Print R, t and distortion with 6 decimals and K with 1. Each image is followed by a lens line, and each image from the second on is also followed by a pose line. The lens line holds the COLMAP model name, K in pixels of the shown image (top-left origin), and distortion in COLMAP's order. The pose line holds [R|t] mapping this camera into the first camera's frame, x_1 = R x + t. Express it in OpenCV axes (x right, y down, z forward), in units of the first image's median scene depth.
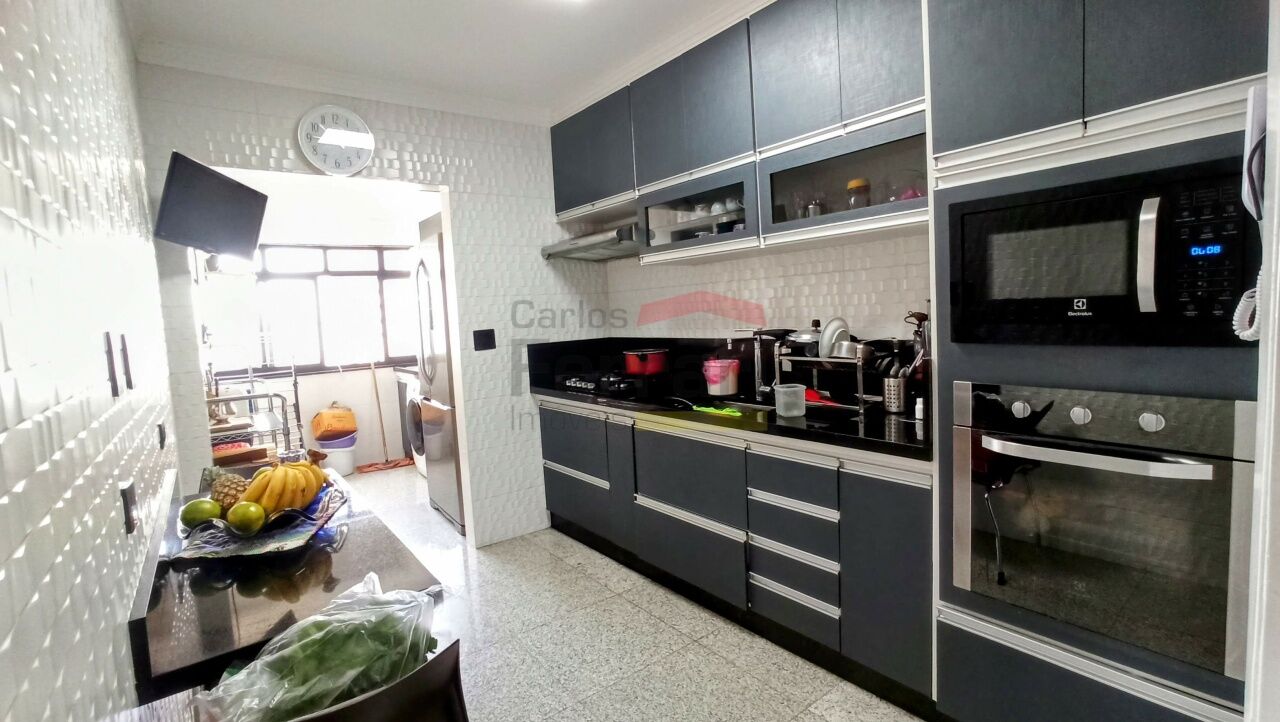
lens RADIAL K [[584.6, 0, 642.8], [0, 584.6, 360.2], [0, 0, 1]] dist [-0.051279, 0.022845]
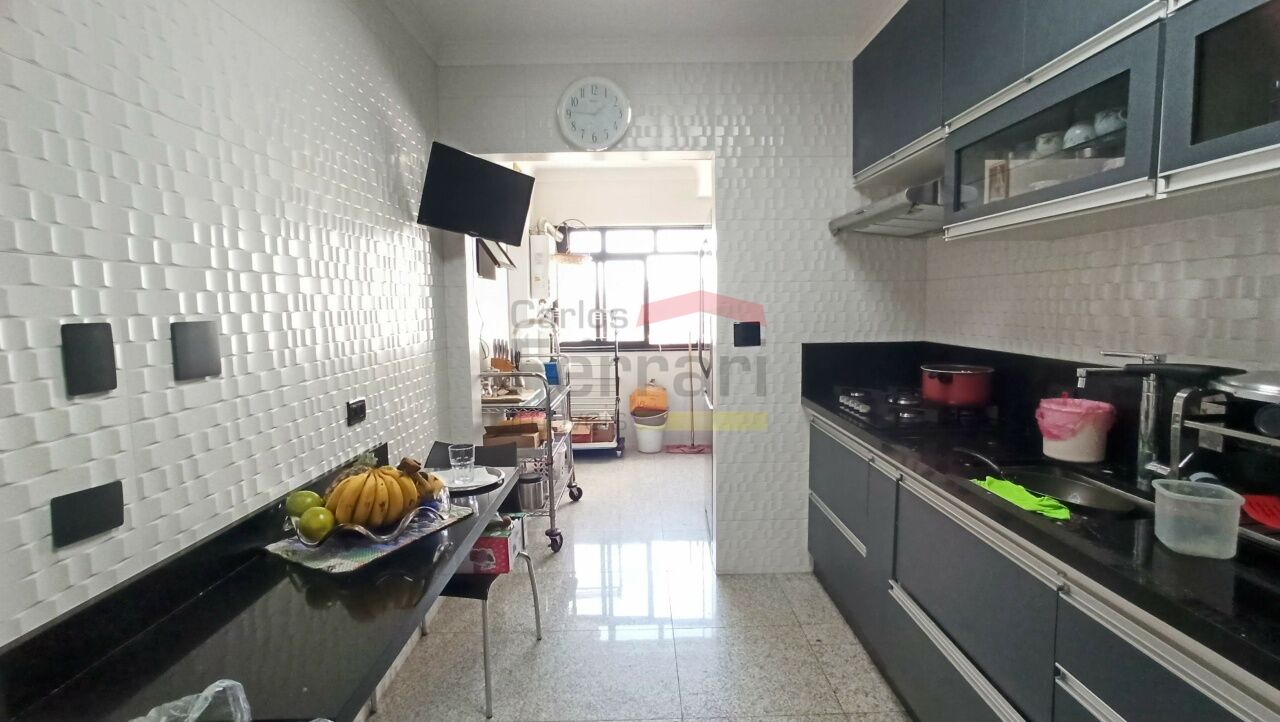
lens RADIAL K [[584.6, 0, 635.0], [0, 584.6, 357.5], [0, 0, 1]] dist [-0.051279, 0.022845]
pose [[0.797194, 0.094783, -0.596236, 0.108790], [-0.078034, 0.995492, 0.053918, -0.036596], [0.598658, 0.003543, 0.800997, 0.251622]]
